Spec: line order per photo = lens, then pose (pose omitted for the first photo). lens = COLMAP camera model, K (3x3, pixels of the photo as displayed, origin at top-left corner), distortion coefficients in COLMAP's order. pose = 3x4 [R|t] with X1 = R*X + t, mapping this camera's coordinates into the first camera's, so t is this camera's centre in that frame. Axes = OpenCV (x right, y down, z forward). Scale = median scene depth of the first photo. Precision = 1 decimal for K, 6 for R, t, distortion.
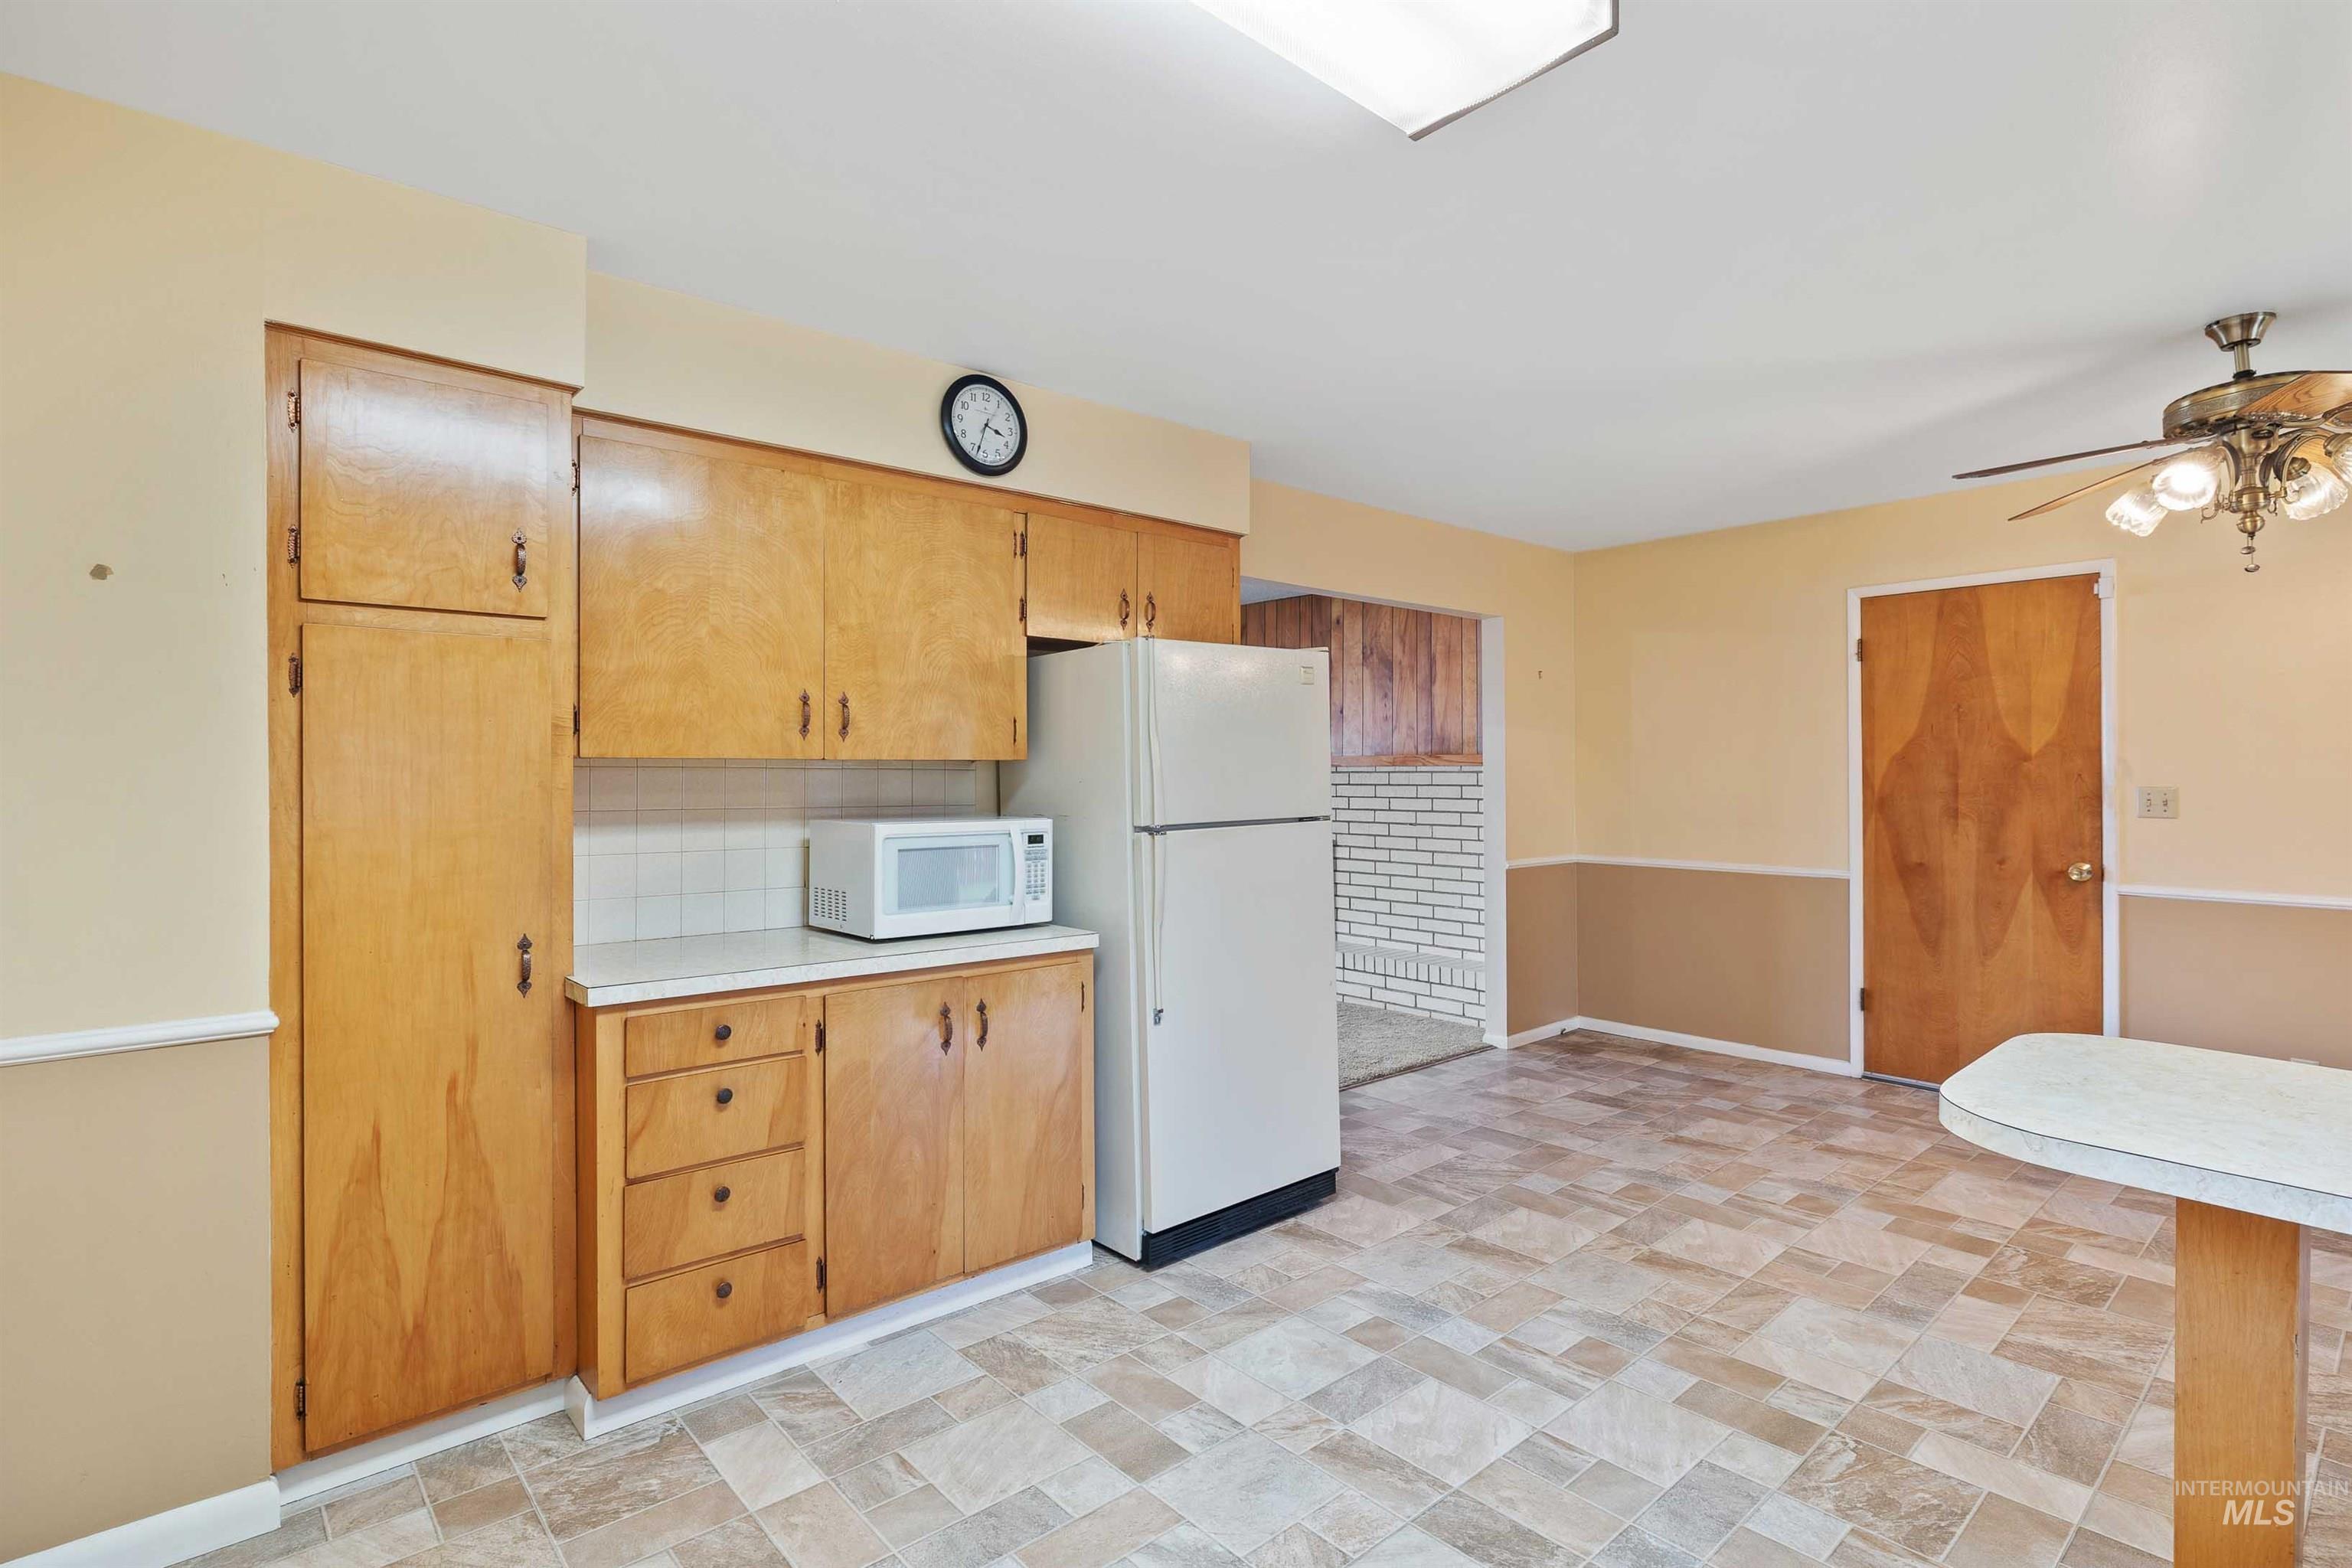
lens RADIAL K [[1168.1, 0, 1165.1], [0, 1168.1, 770.1], [0, 0, 1]] dist [-0.002312, -0.000849]
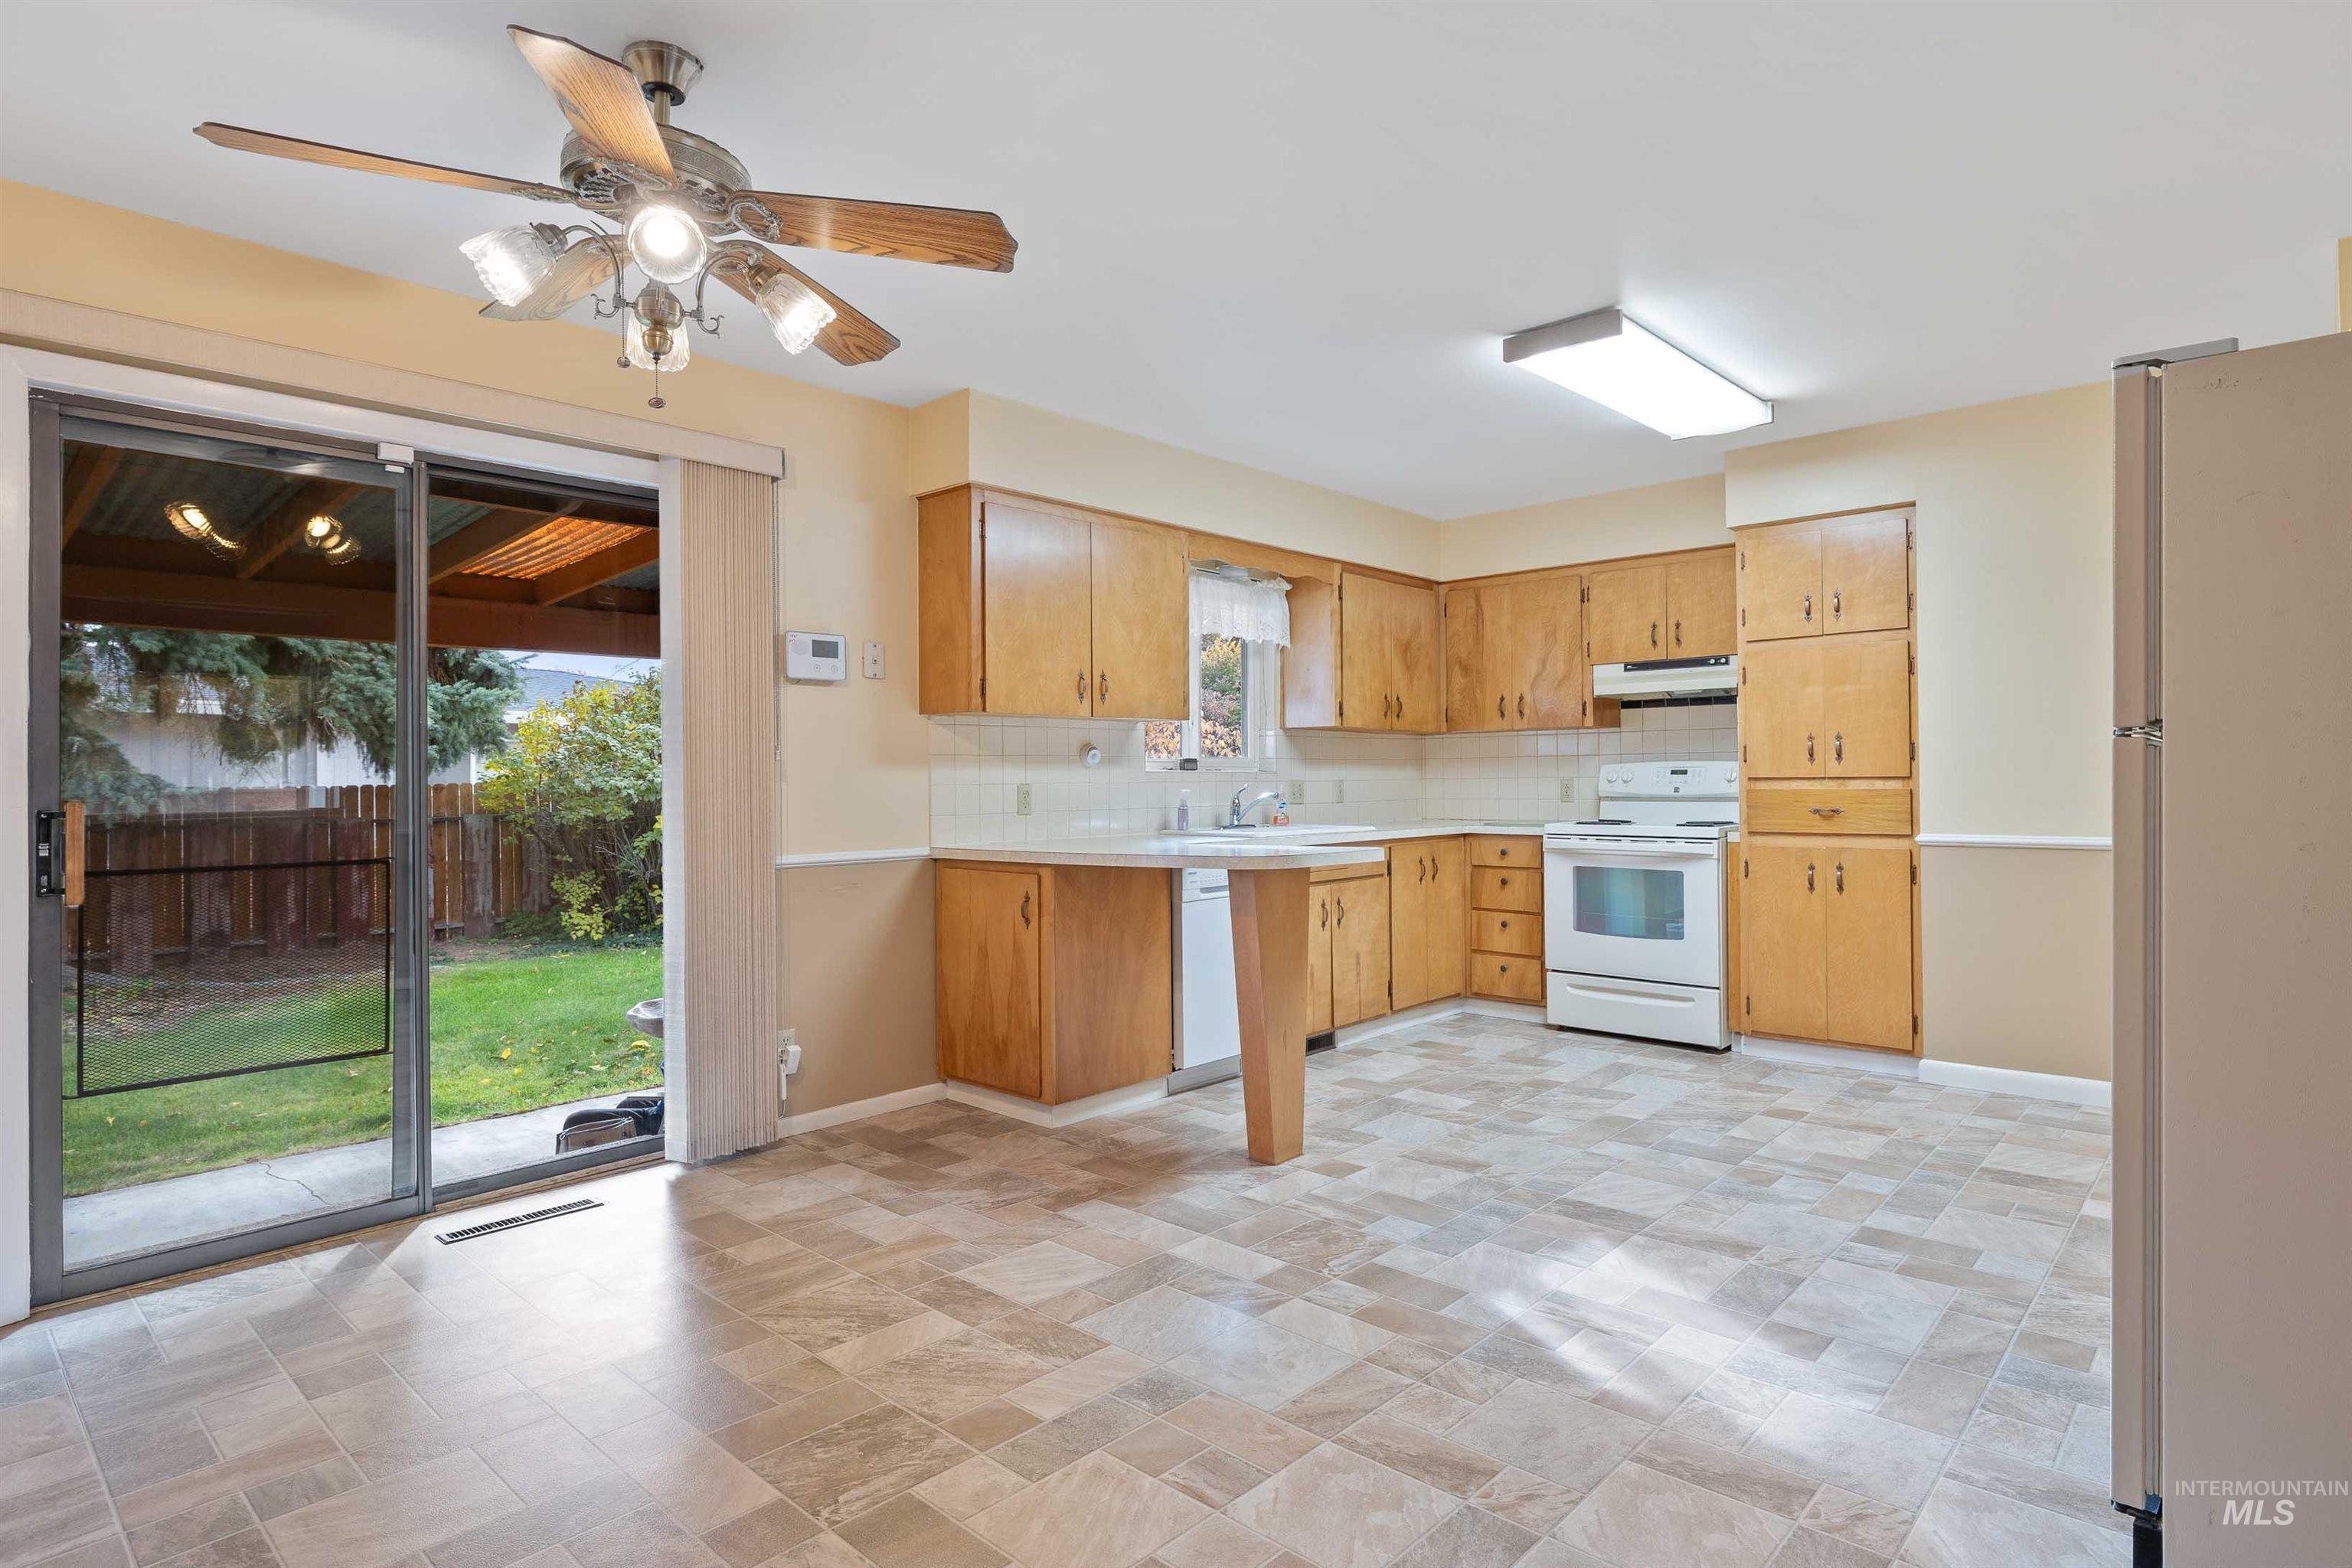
lens RADIAL K [[1205.6, 0, 1166.4], [0, 1205.6, 778.5], [0, 0, 1]] dist [-0.005331, -0.000628]
pose [[-0.996104, 0.012736, -0.087261, 0.632450], [0.013018, 0.999912, -0.002663, 0.062798], [0.087219, -0.003789, -0.996182, 1.637716]]
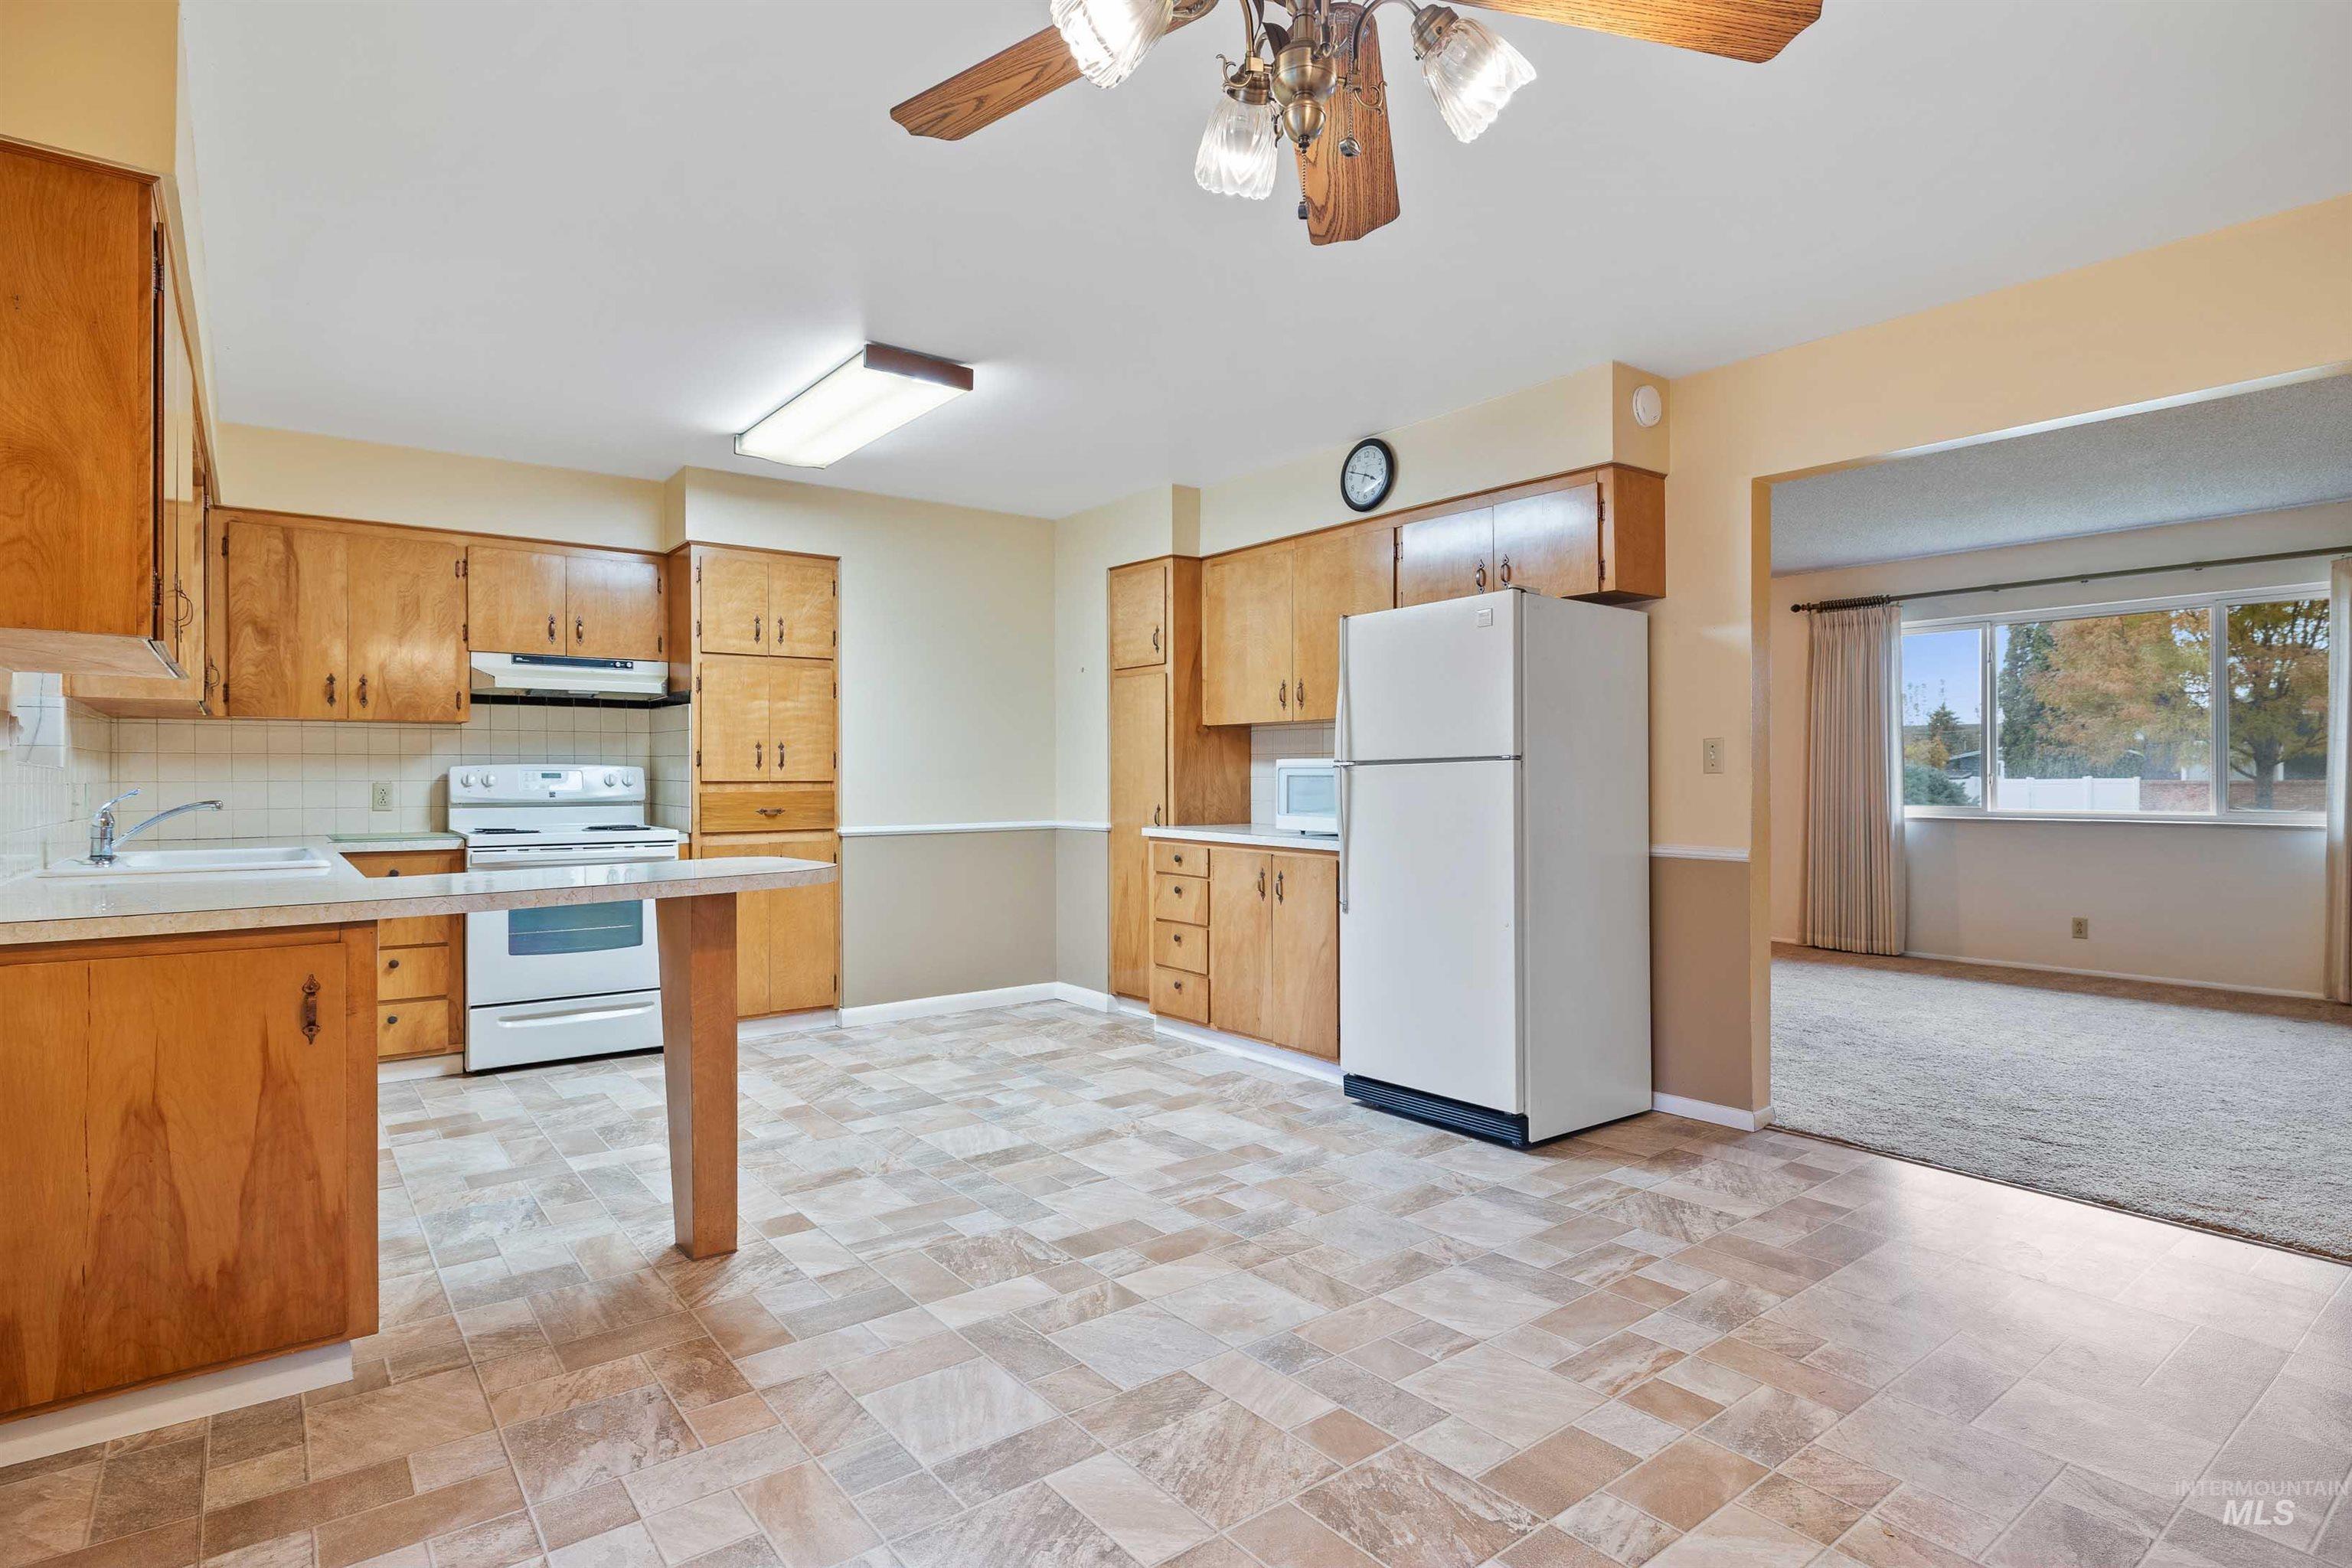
lens RADIAL K [[1205.6, 0, 1164.7], [0, 1205.6, 783.6], [0, 0, 1]] dist [-0.005331, -0.000628]
pose [[-0.083644, 0.008934, -0.996456, 1.341041], [0.005788, 0.999947, 0.008480, 0.060484], [0.996479, -0.005058, -0.083692, 0.906883]]
